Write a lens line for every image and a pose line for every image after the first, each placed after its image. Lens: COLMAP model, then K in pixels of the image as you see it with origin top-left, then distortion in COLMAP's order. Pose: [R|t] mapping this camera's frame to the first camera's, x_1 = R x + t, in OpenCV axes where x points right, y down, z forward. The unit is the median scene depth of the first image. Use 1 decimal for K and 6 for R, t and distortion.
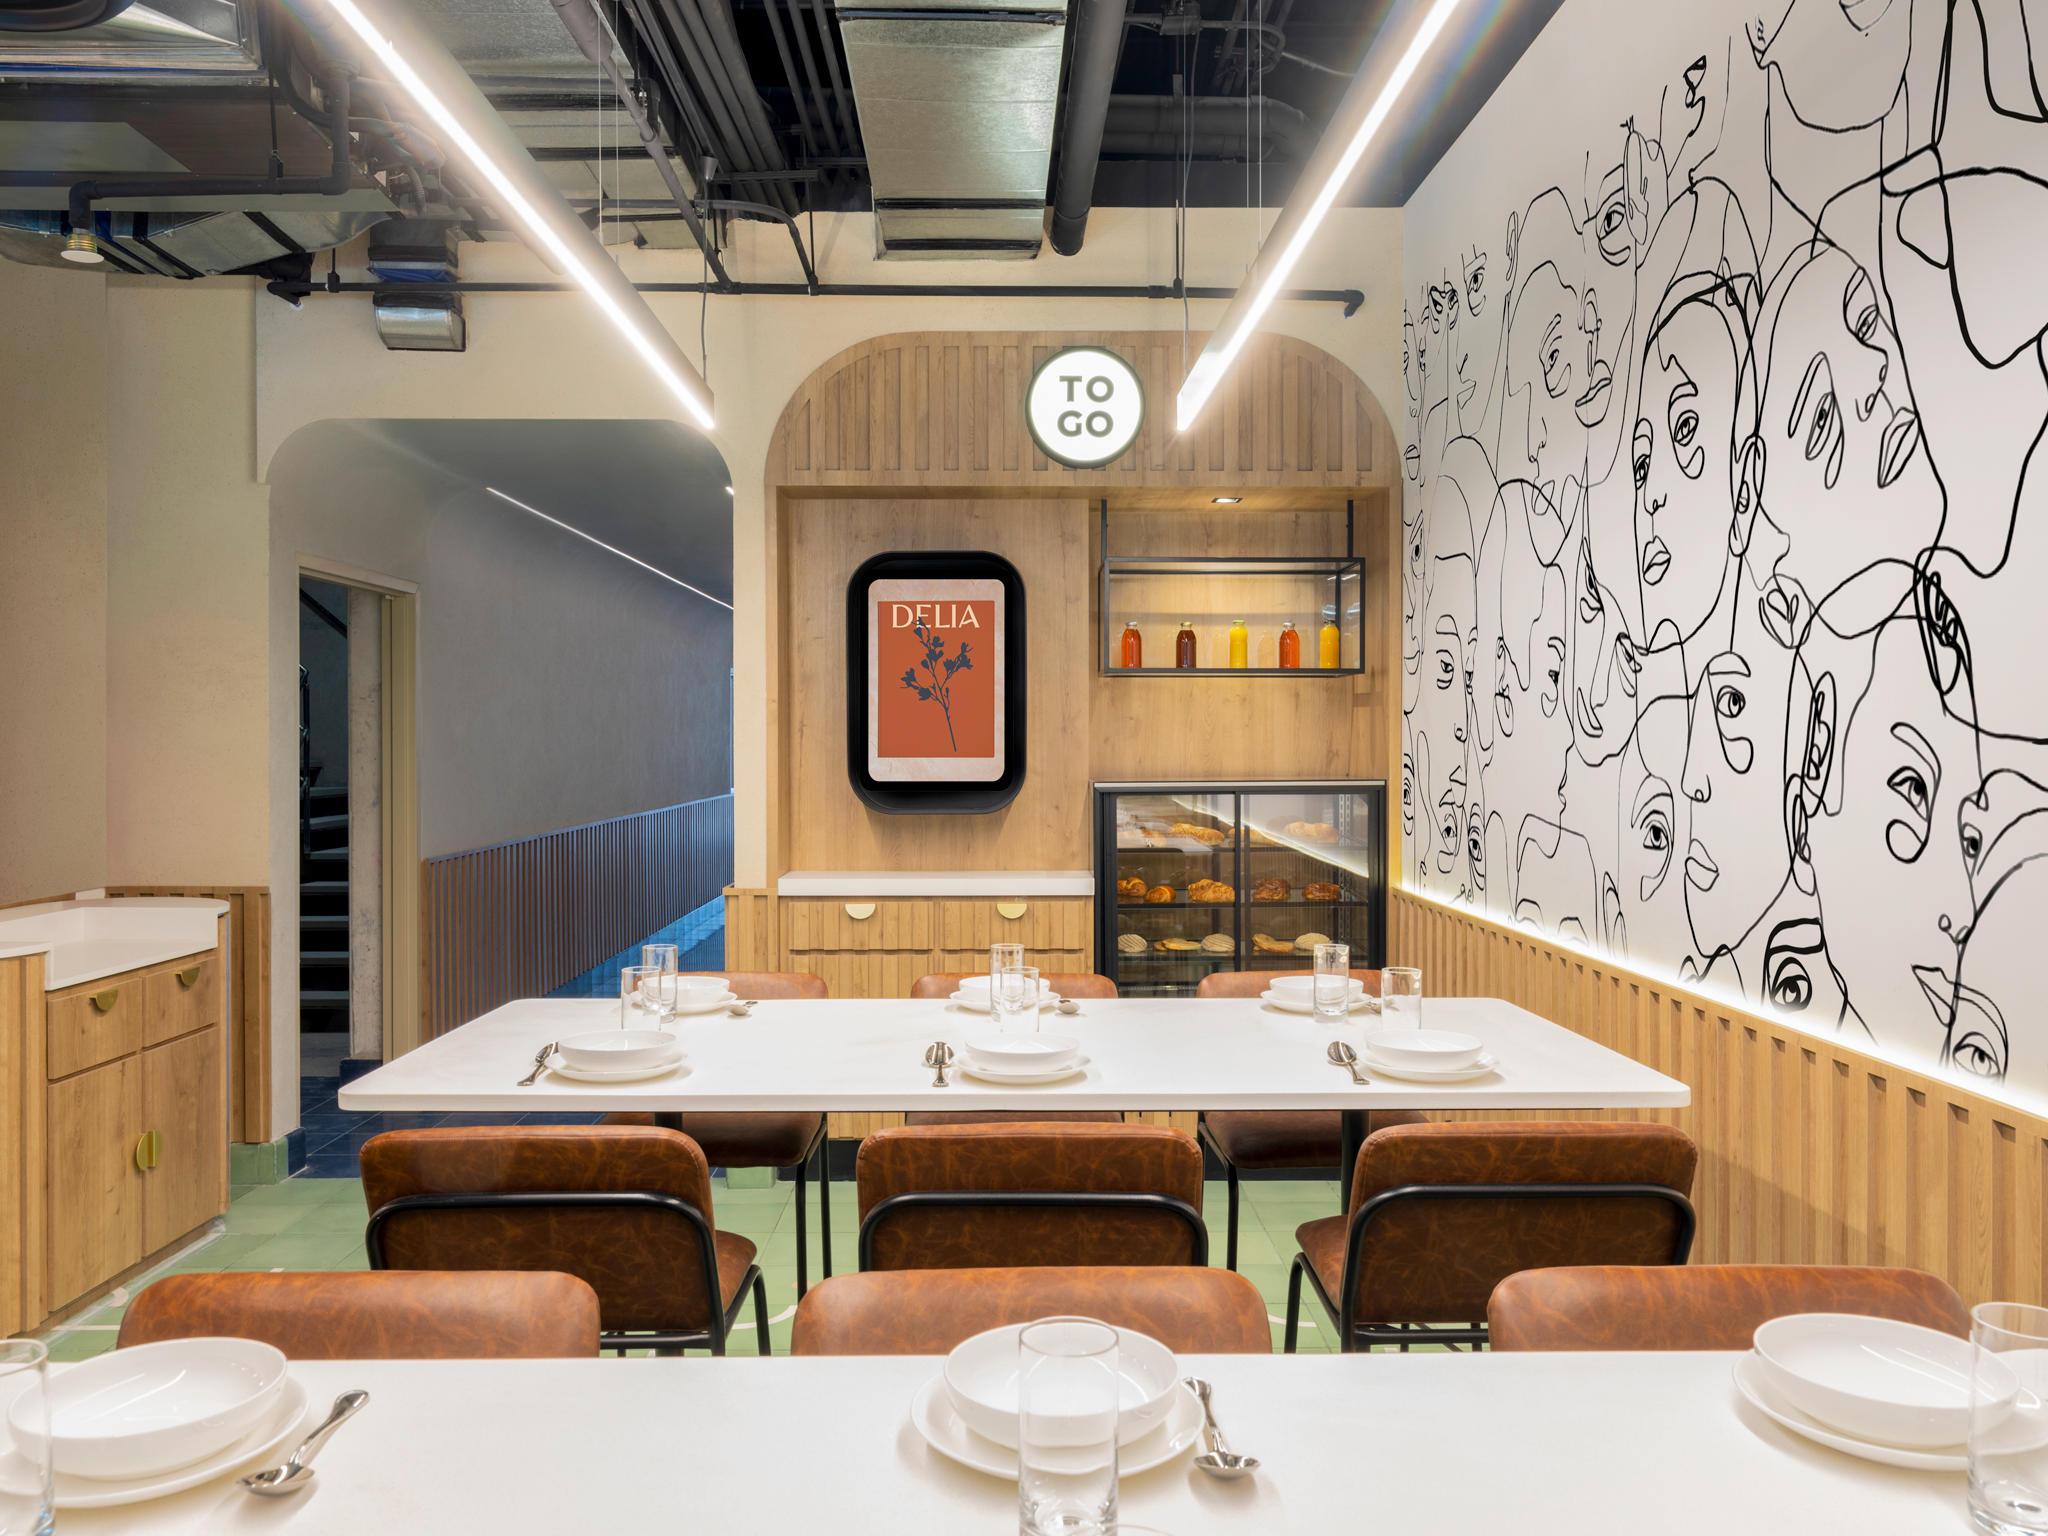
lens RADIAL K [[1682.0, 0, 1024.0], [0, 1682.0, 768.0], [0, 0, 1]] dist [-0.002638, -0.006555]
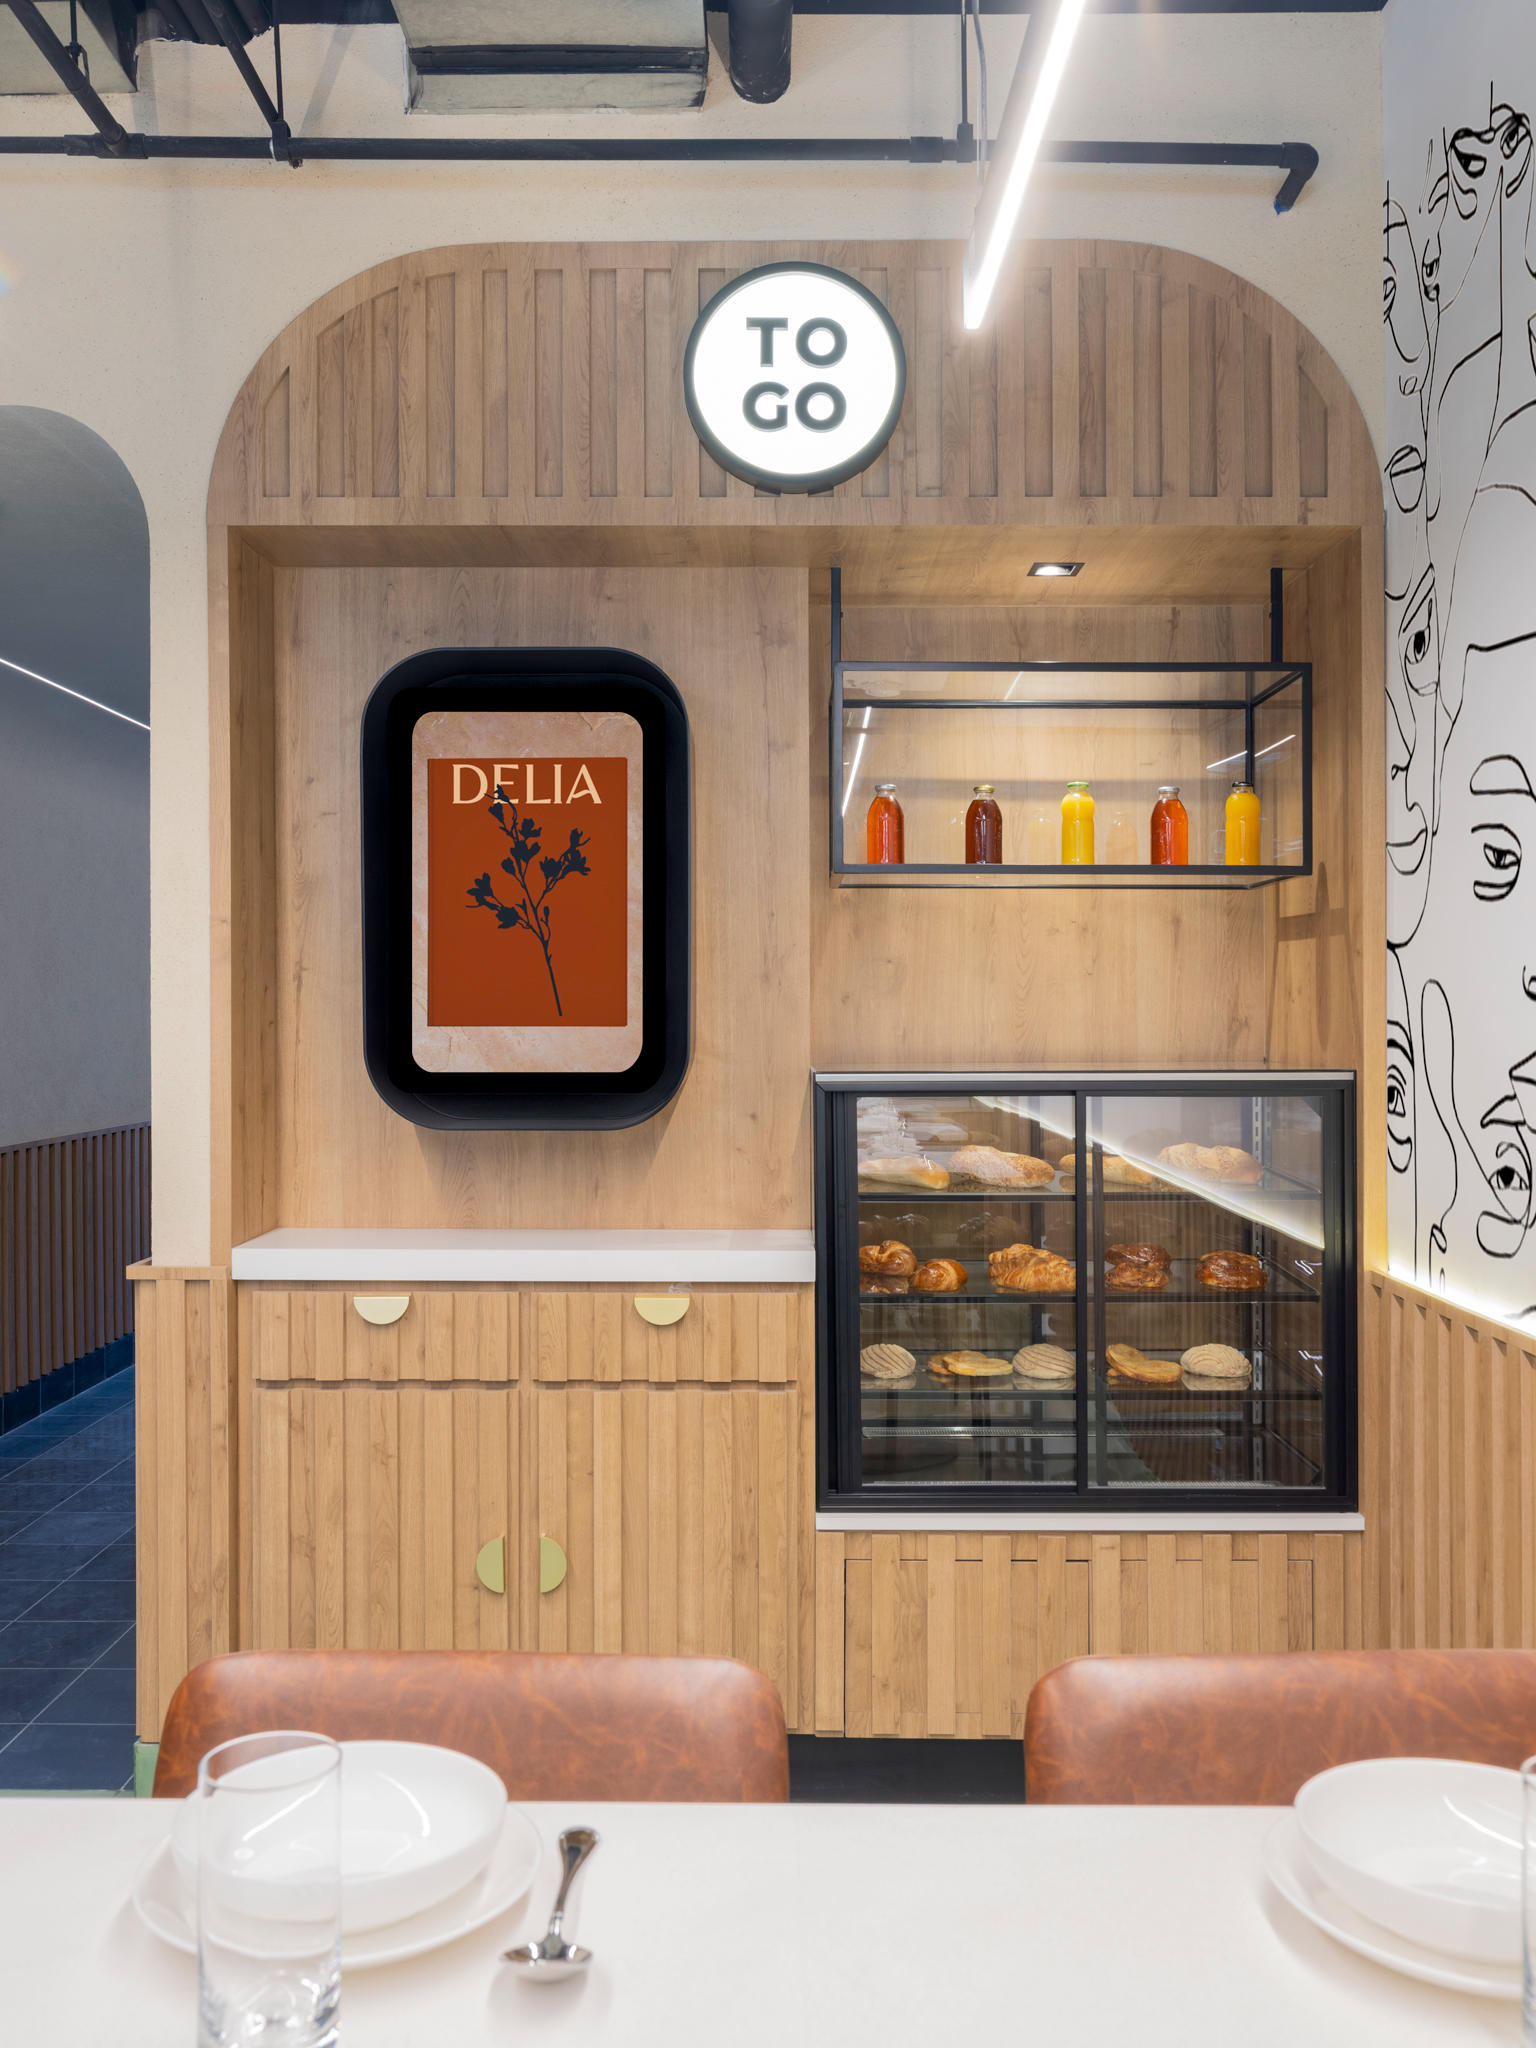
lens RADIAL K [[1661.0, 0, 759.6], [0, 1661.0, 953.9], [0, 0, 1]] dist [-0.000954, -0.002564]
pose [[0.999335, 0.001257, -0.036435, 0.043328], [-0.003253, 0.998494, -0.054766, -0.000434], [0.036311, 0.054849, 0.997834, 0.461270]]
